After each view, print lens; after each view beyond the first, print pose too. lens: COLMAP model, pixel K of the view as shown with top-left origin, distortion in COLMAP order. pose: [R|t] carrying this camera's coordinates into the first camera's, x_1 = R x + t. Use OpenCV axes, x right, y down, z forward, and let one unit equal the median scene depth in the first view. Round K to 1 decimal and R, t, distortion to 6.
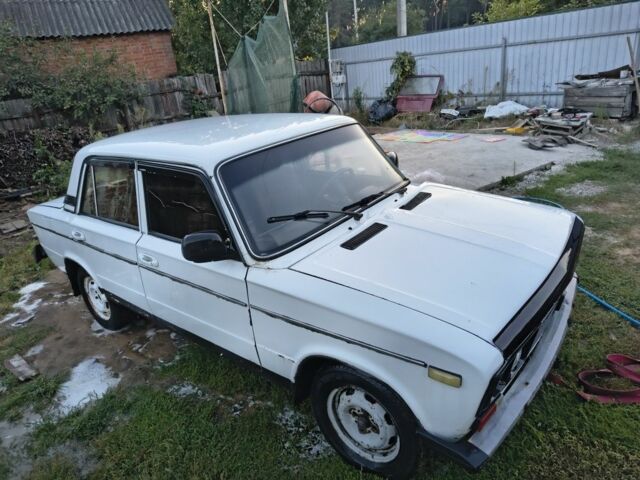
lens RADIAL K [[447.4, 0, 320.0], [0, 447.4, 240.0], [0, 0, 1]] dist [-0.005432, -0.002336]
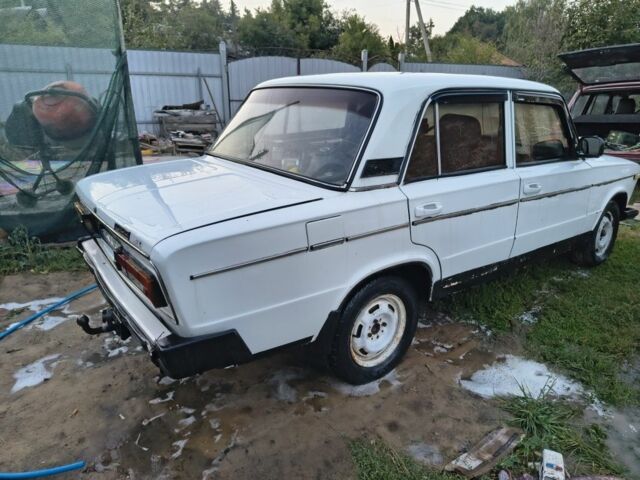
lens RADIAL K [[447.4, 0, 320.0], [0, 447.4, 240.0], [0, 0, 1]] dist [-0.005432, -0.002336]
pose [[0.228621, -0.184660, 0.955842, -1.181651], [0.317093, 0.942427, 0.106225, -0.085942], [-0.920426, 0.278806, 0.274013, 0.949825]]
